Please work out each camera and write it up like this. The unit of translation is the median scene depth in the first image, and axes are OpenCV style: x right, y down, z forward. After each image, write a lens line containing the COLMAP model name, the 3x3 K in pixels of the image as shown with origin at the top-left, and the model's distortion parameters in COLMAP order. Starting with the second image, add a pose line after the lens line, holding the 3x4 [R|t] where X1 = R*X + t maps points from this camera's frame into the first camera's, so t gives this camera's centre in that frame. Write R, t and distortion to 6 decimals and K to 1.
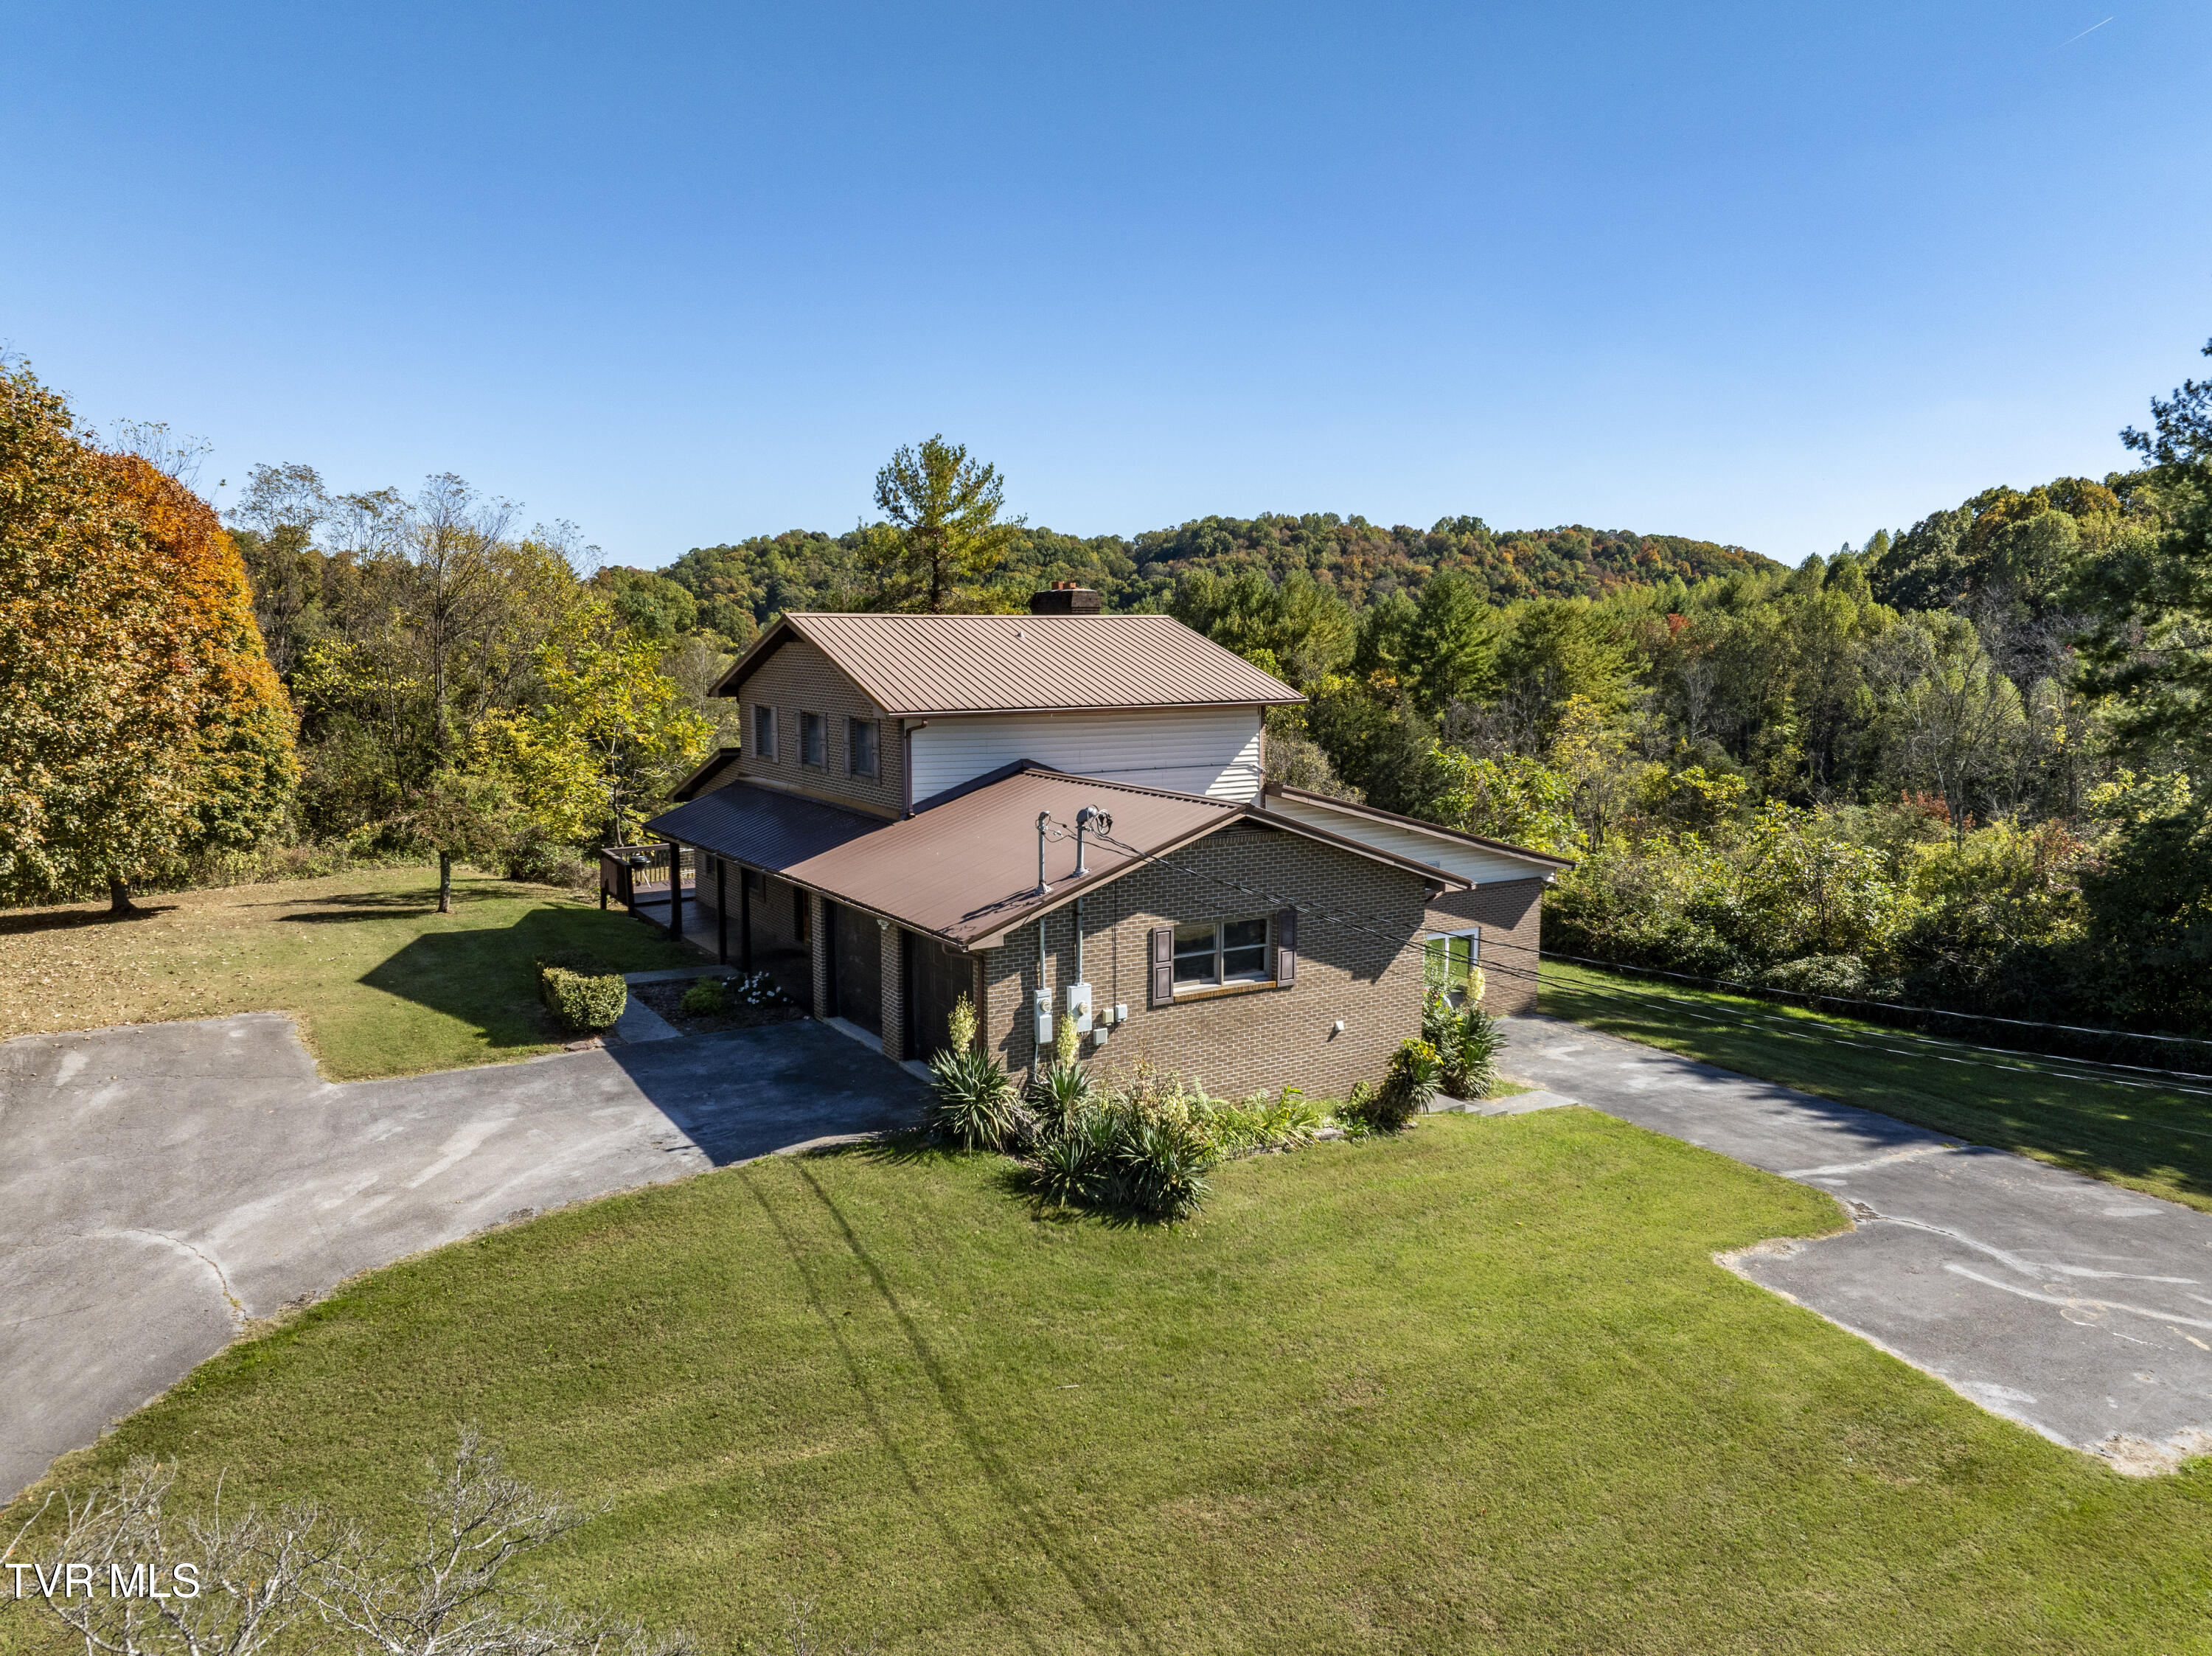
lens RADIAL K [[1554.1, 0, 1114.9], [0, 1554.1, 828.5], [0, 0, 1]] dist [-0.033793, -0.005872]
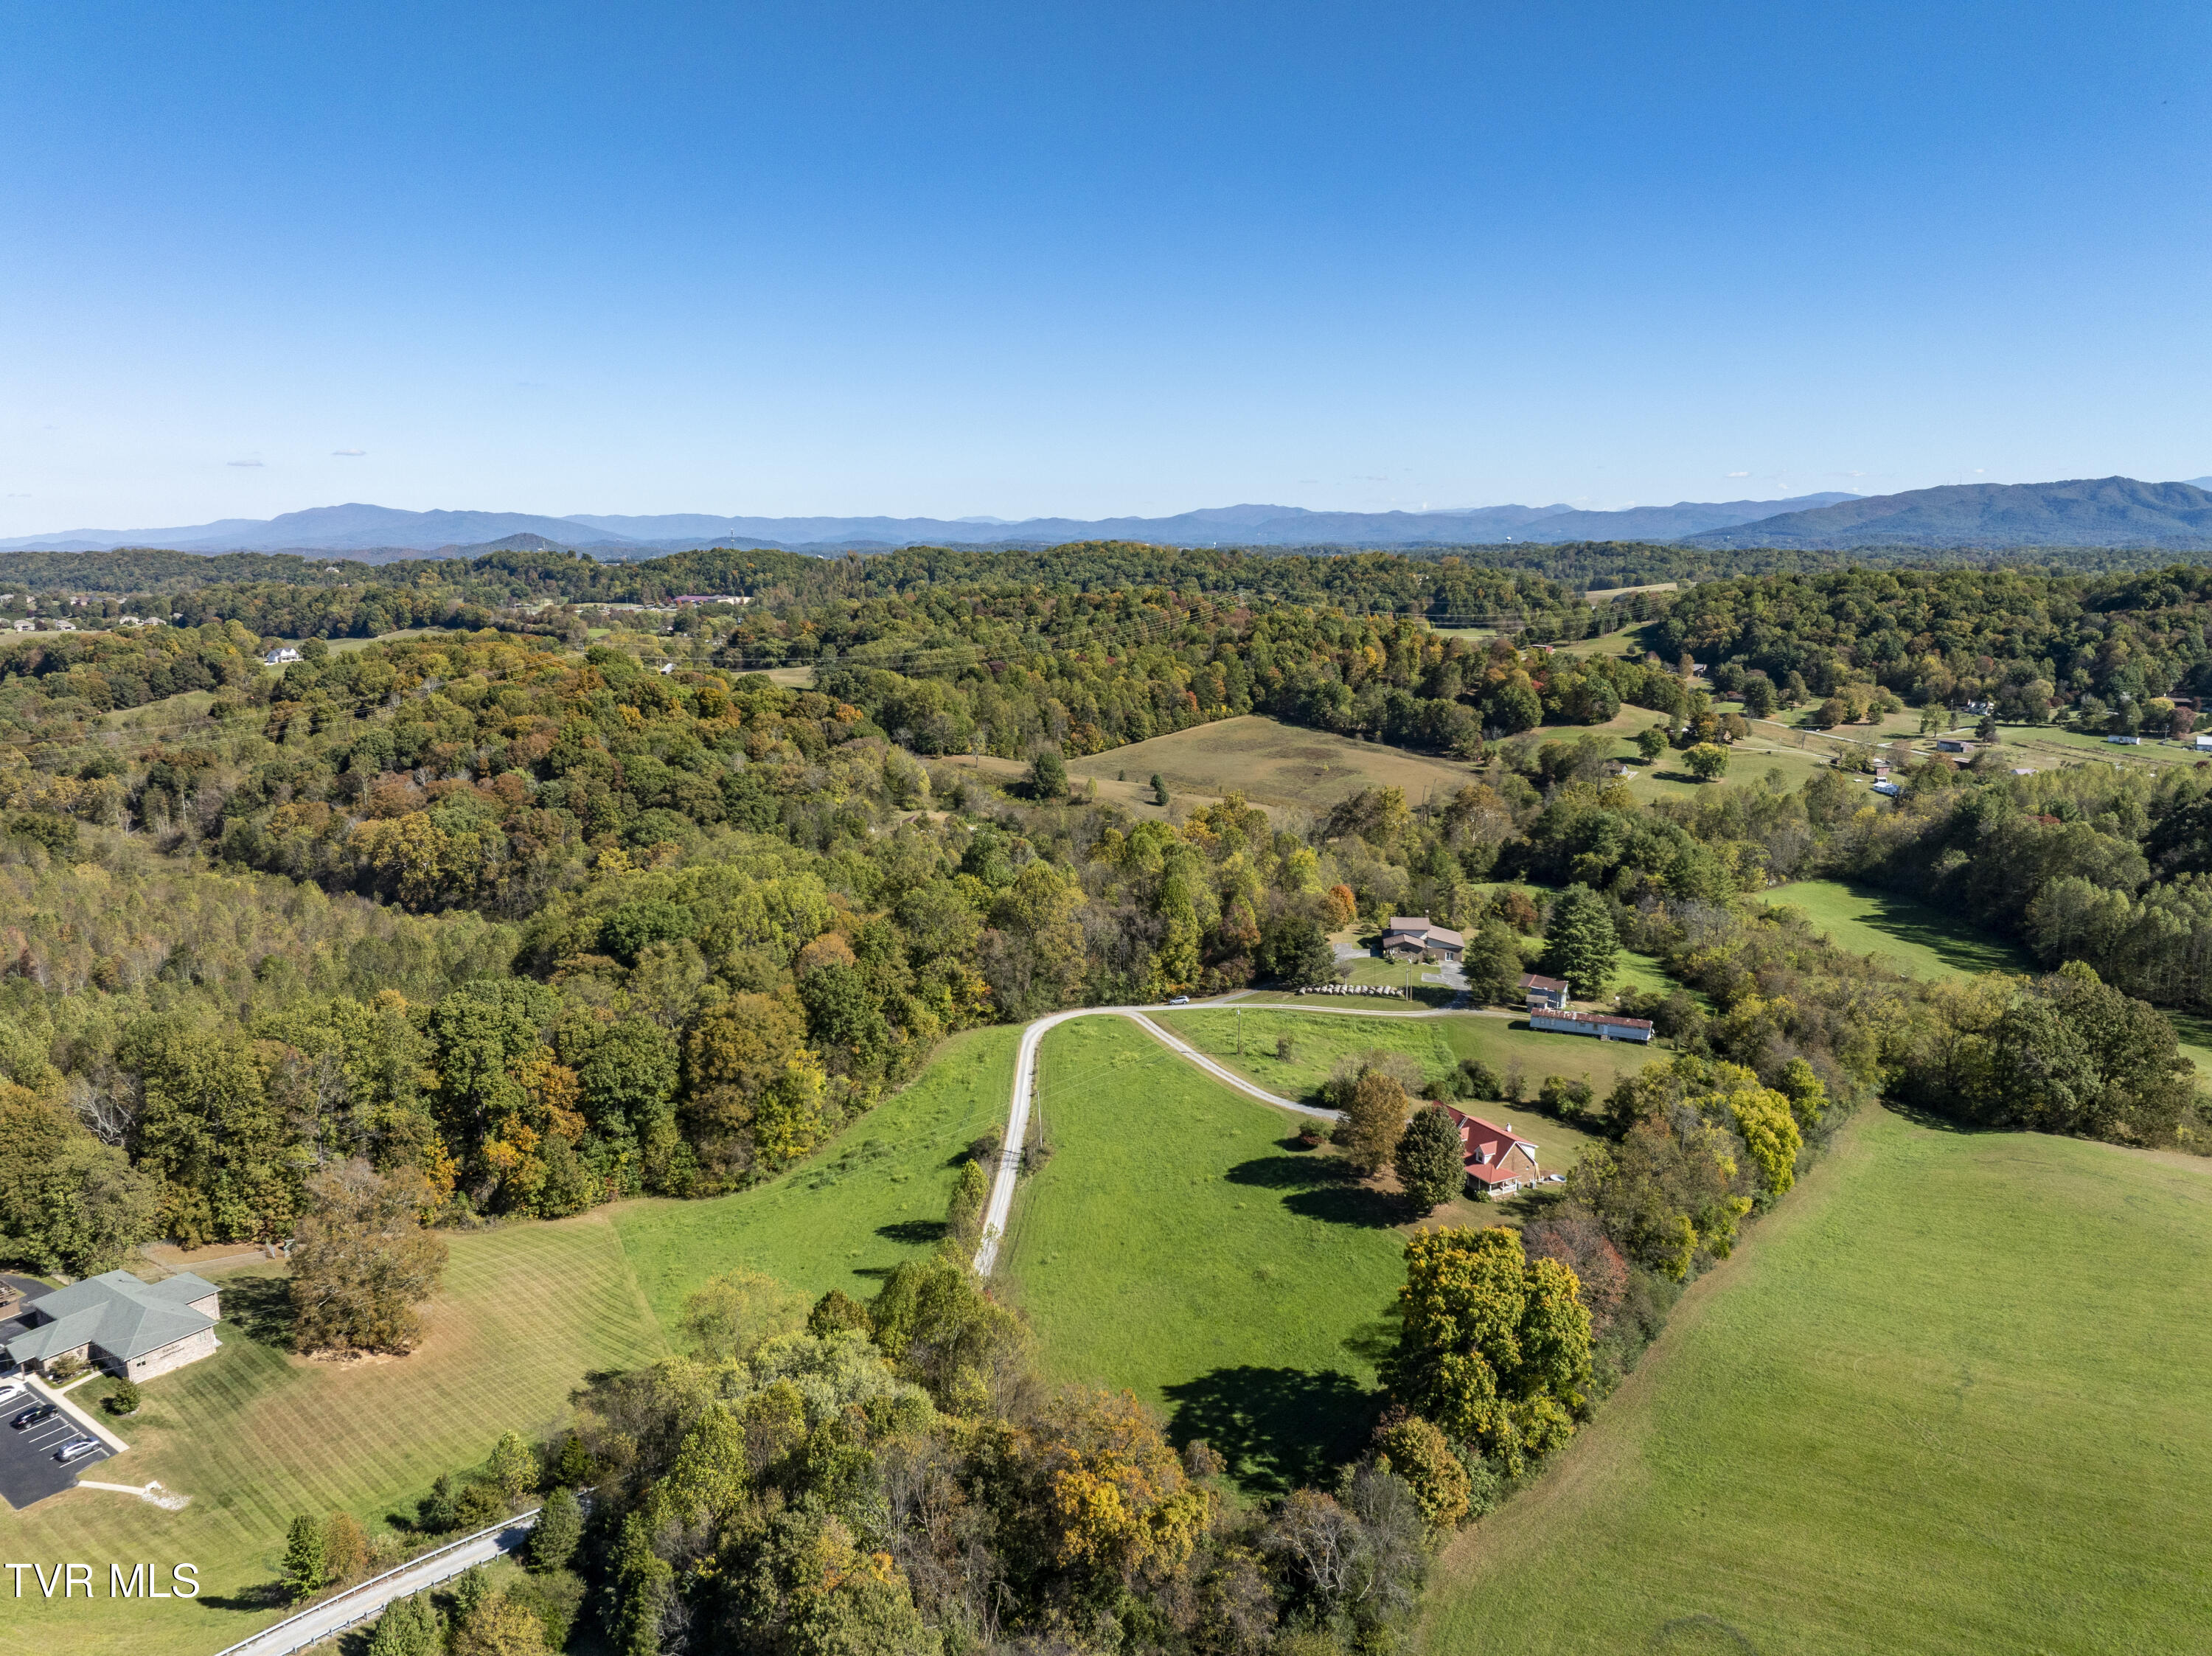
lens RADIAL K [[1554.1, 0, 1114.6], [0, 1554.1, 814.7], [0, 0, 1]] dist [-0.033793, -0.005872]
pose [[0.772726, 0.108914, -0.625326, 0.196367], [-0.076594, 0.993969, 0.078473, -0.060040], [0.630101, -0.012742, 0.776408, -0.341240]]
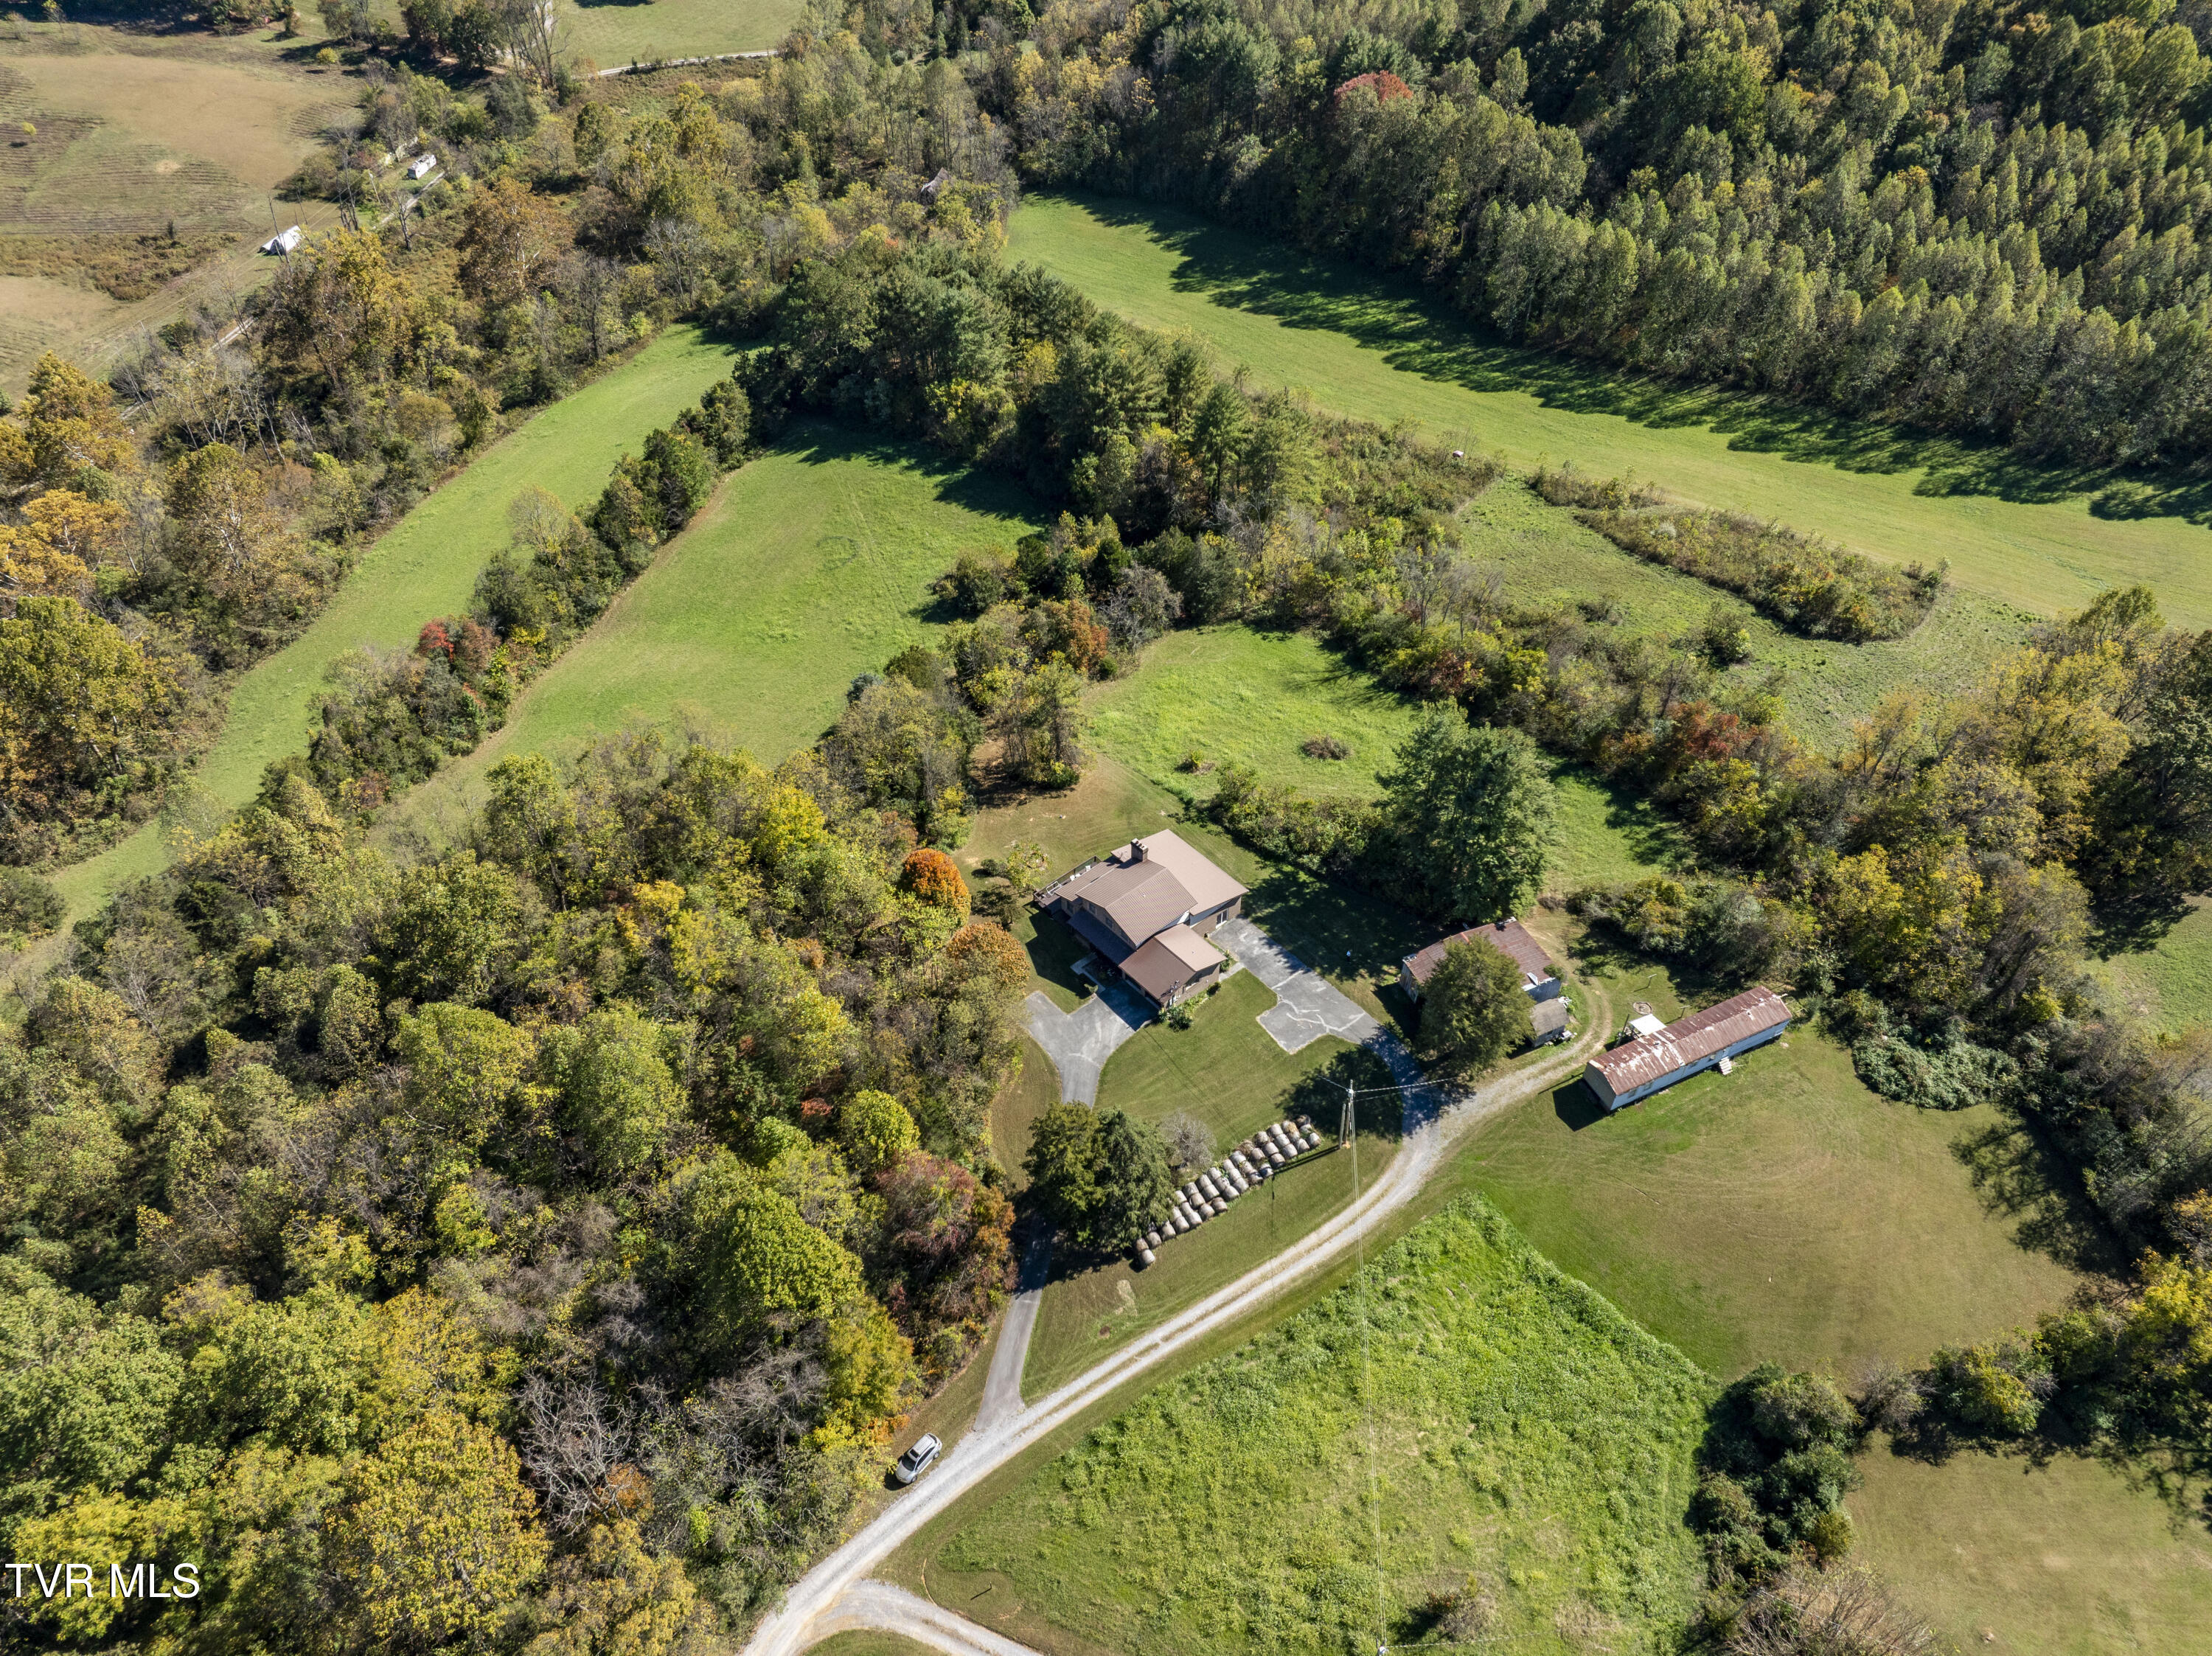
lens RADIAL K [[1554.1, 0, 1107.4], [0, 1554.1, 821.1], [0, 0, 1]] dist [-0.033793, -0.005872]
pose [[0.986606, -0.114778, 0.115905, -0.027893], [0.022614, 0.799937, 0.599658, -0.127163], [-0.161544, -0.589006, 0.791818, -0.109282]]
